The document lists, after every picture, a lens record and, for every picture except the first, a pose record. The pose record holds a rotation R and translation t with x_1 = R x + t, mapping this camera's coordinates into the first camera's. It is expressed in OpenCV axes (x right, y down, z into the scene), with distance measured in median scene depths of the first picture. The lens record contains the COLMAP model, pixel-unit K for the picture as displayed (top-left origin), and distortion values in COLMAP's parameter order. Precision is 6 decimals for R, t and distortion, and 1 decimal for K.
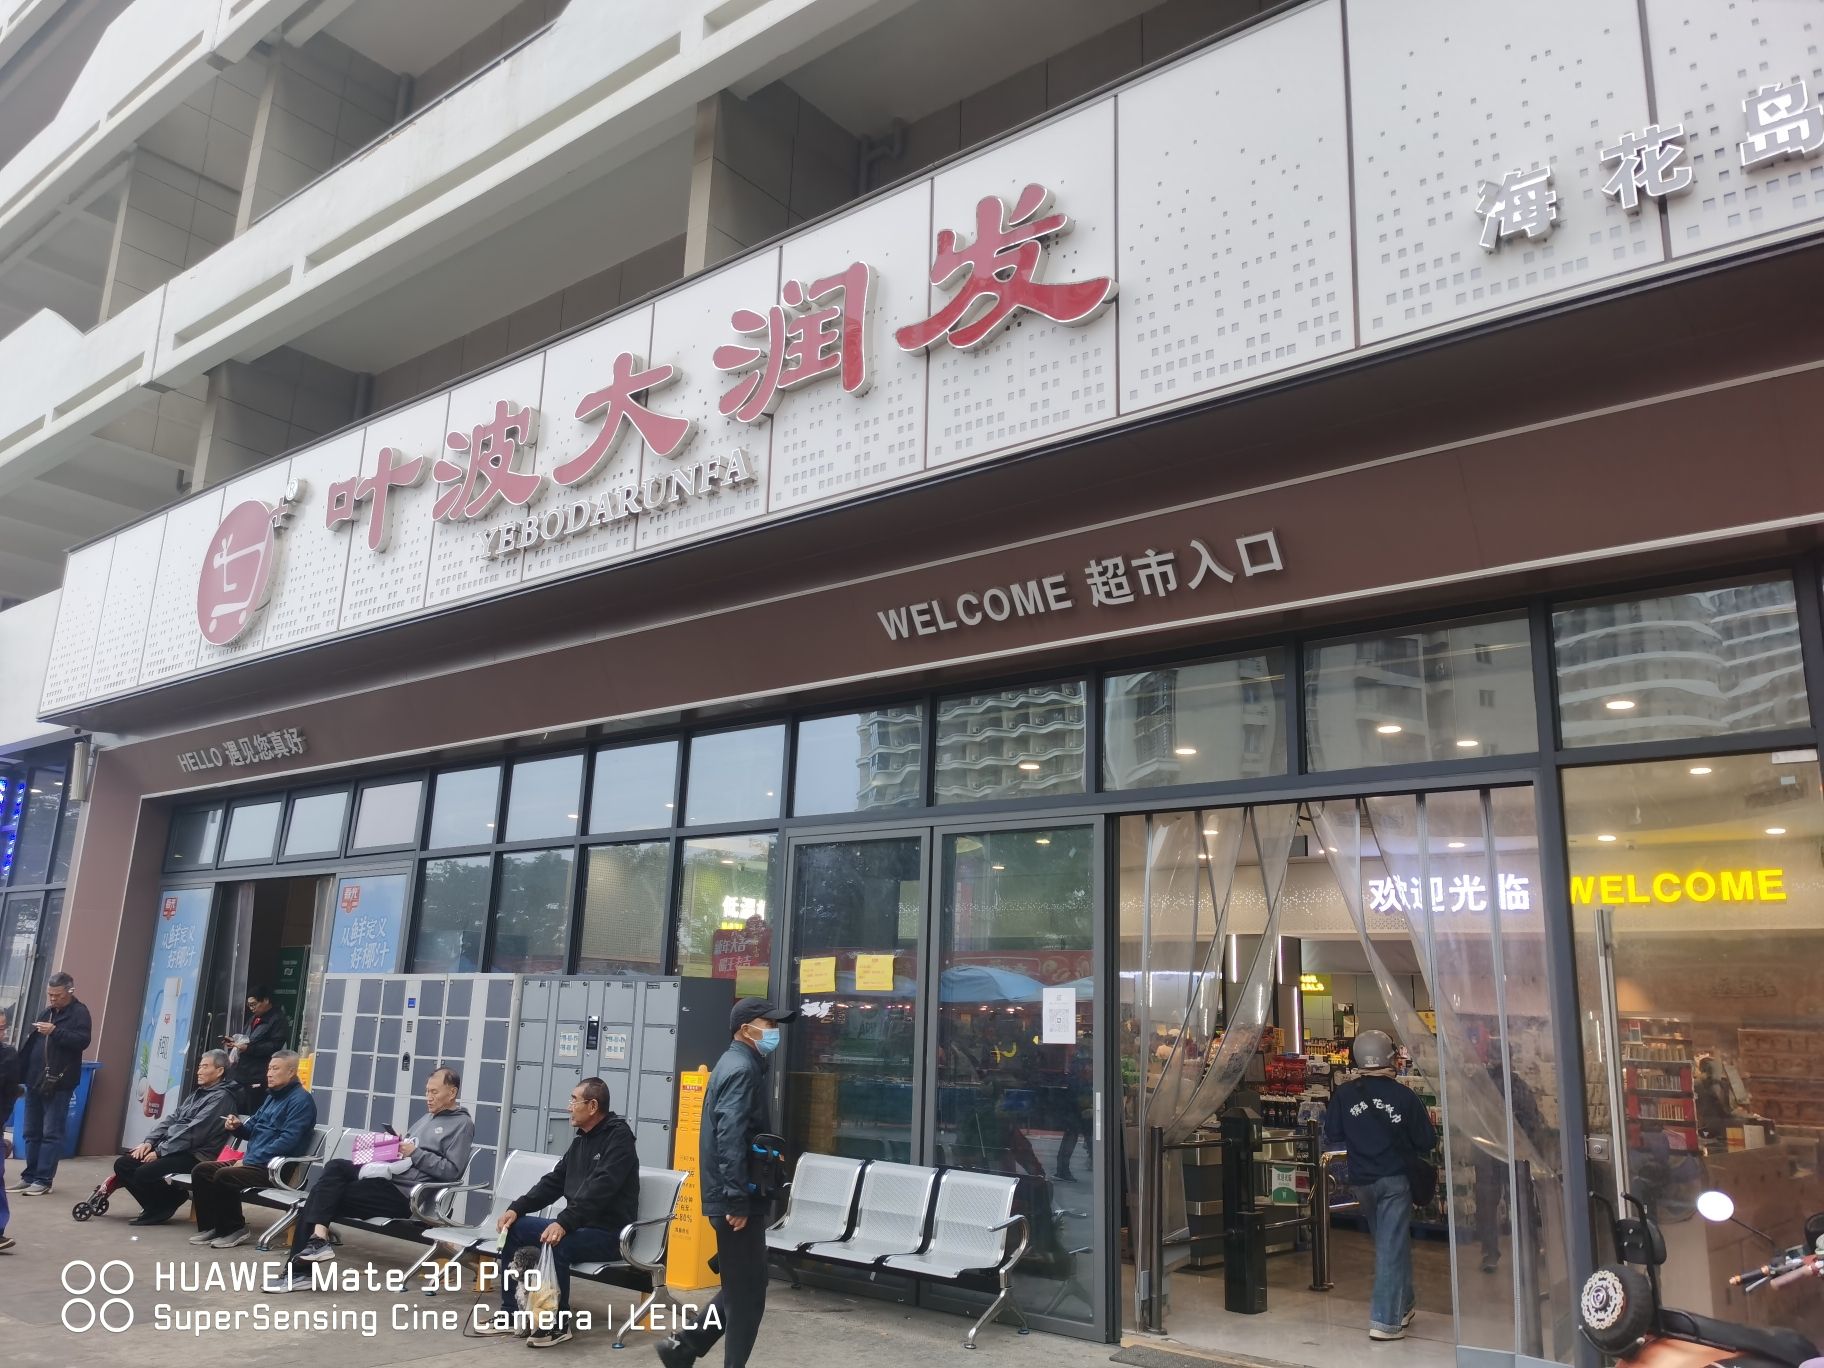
lens RADIAL K [[1393.9, 0, 912.0], [0, 1393.9, 684.0], [0, 0, 1]] dist [0.060234, 0.000274]
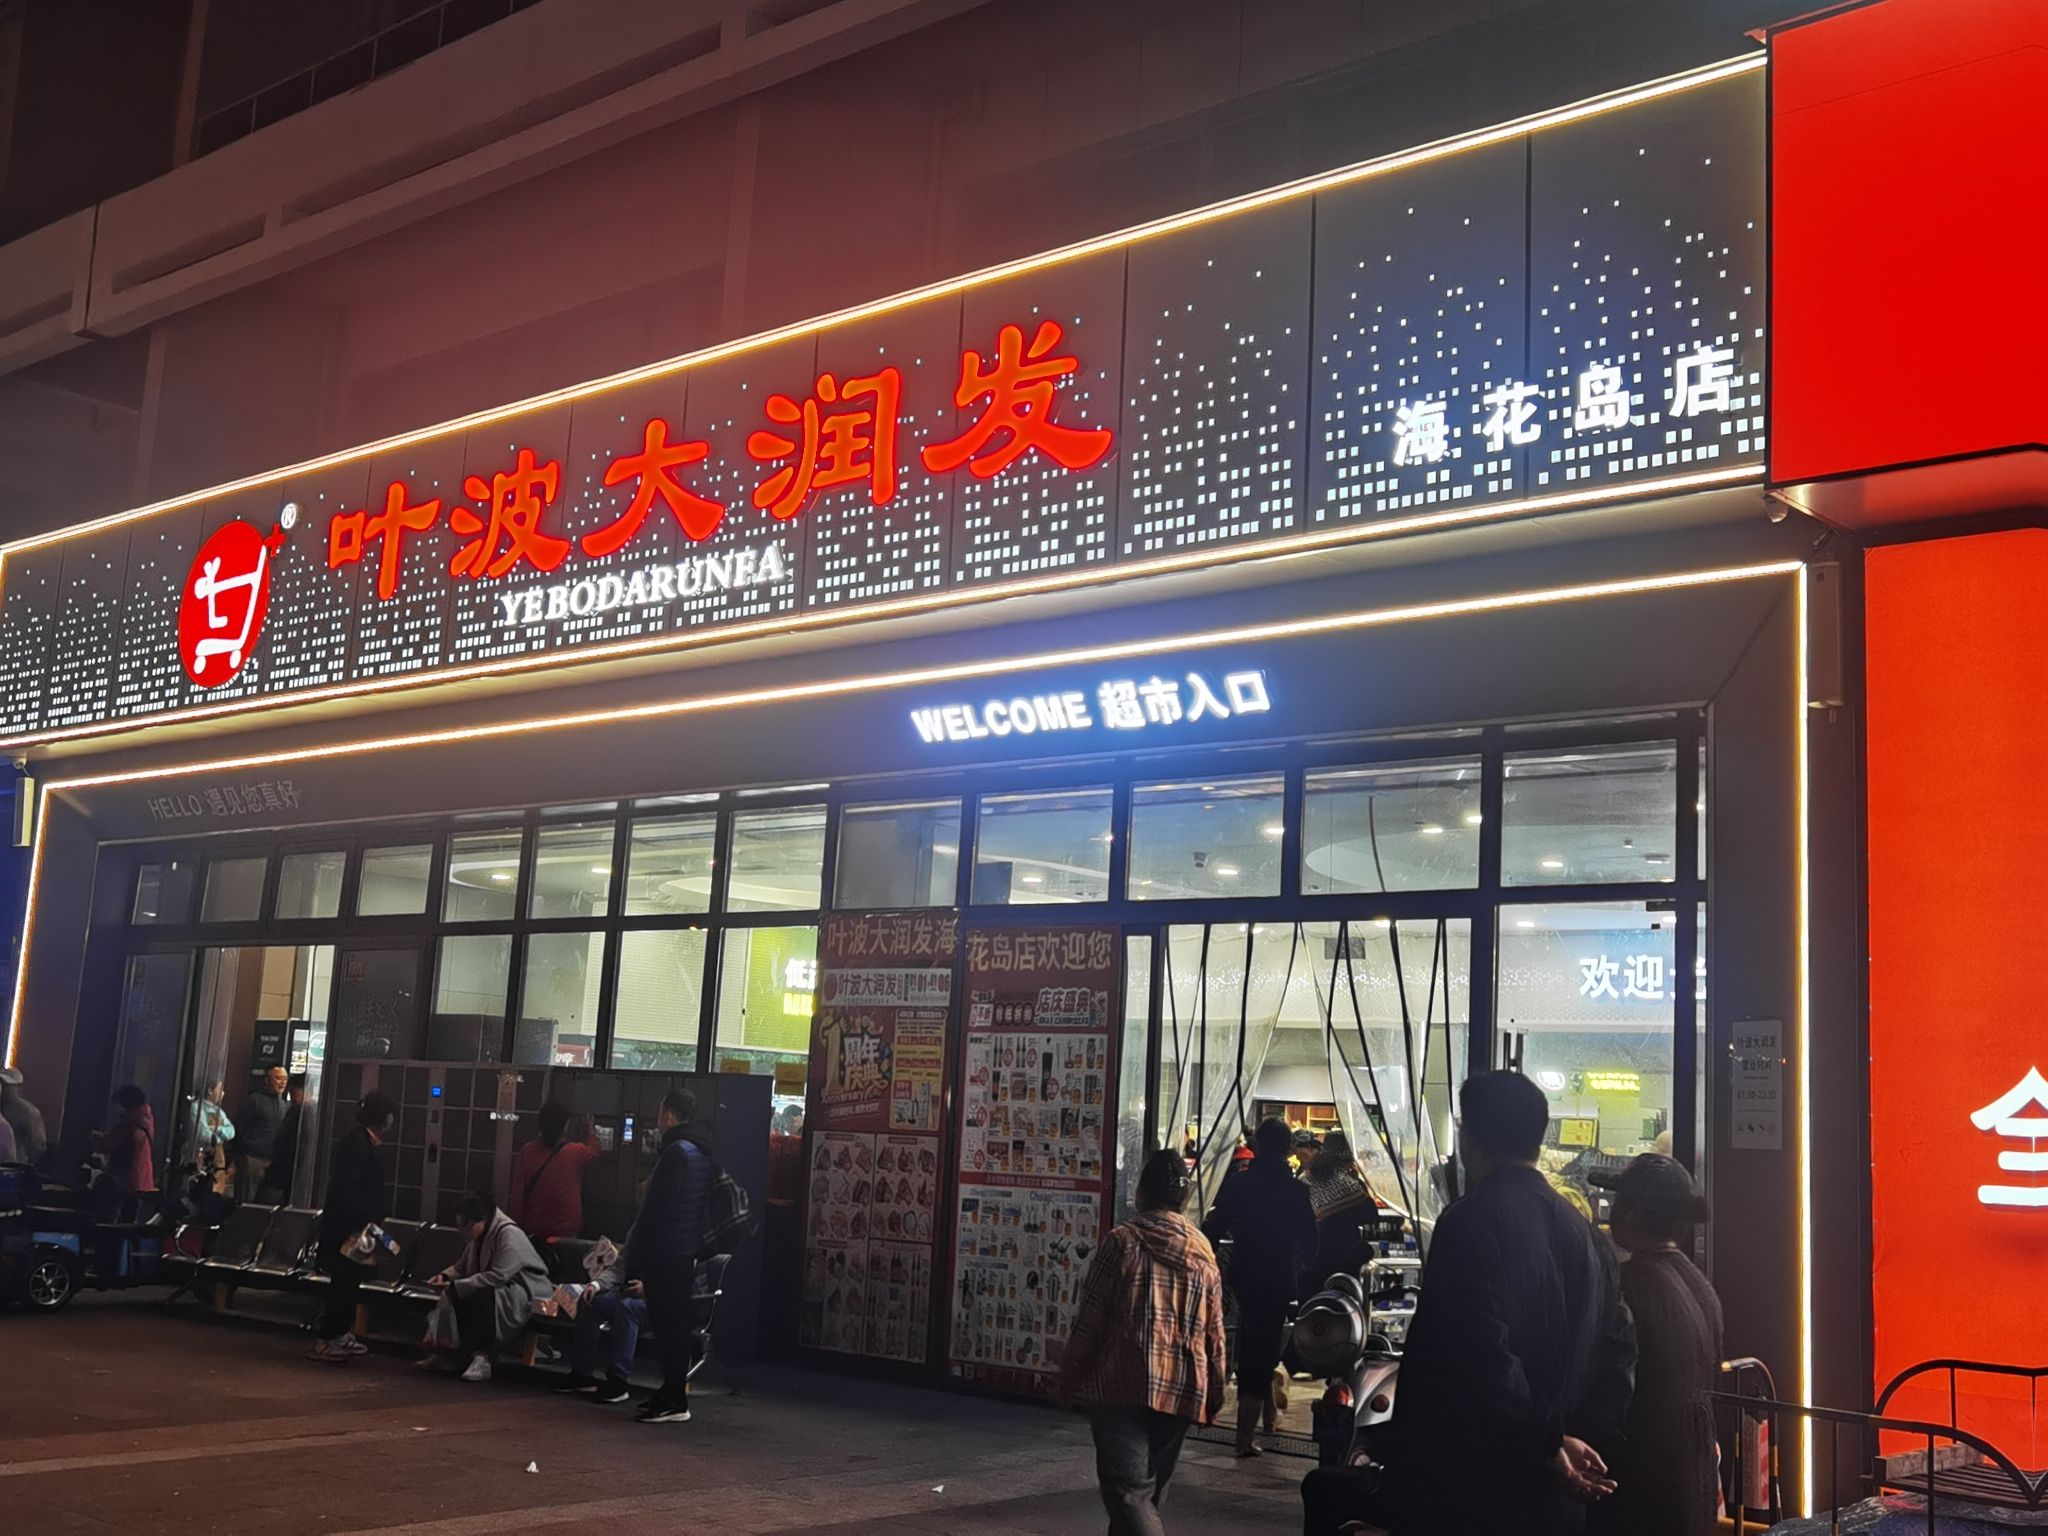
lens RADIAL K [[2261.6, 0, 1024.0], [0, 2261.6, 768.0], [0, 0, 1]] dist [0.000530, 0.002136]
pose [[0.999002, 0.009214, -0.043709, 0.096569], [-0.005727, 0.996839, 0.079243, -0.108260], [0.044301, -0.078913, 0.995897, -0.457827]]
